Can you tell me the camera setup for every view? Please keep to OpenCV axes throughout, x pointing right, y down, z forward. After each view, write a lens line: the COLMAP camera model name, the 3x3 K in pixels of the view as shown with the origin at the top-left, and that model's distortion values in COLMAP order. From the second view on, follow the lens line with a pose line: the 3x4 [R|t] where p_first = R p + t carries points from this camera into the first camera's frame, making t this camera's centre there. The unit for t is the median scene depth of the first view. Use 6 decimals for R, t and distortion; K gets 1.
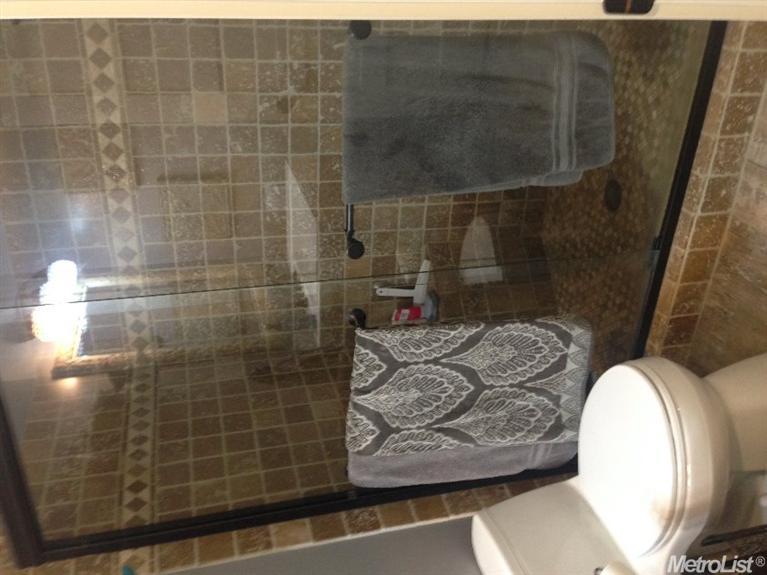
lens RADIAL K [[719.7, 0, 383.5], [0, 719.7, 287.5], [0, 0, 1]] dist [0.129121, -0.207215]
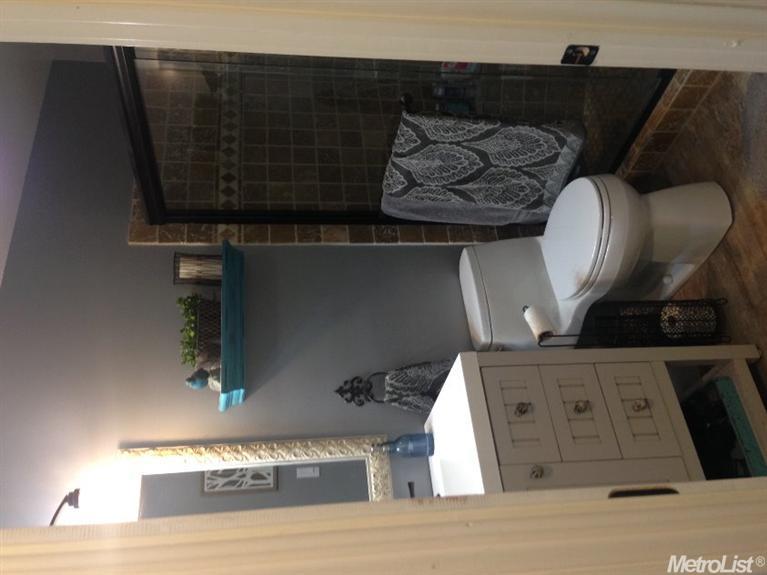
lens RADIAL K [[719.7, 0, 383.5], [0, 719.7, 287.5], [0, 0, 1]] dist [0.129121, -0.207215]
pose [[0.981797, 0.189186, -0.016844, 0.009614], [-0.161181, 0.876795, 0.453046, -0.234542], [0.100478, -0.442084, 0.891328, -0.301063]]
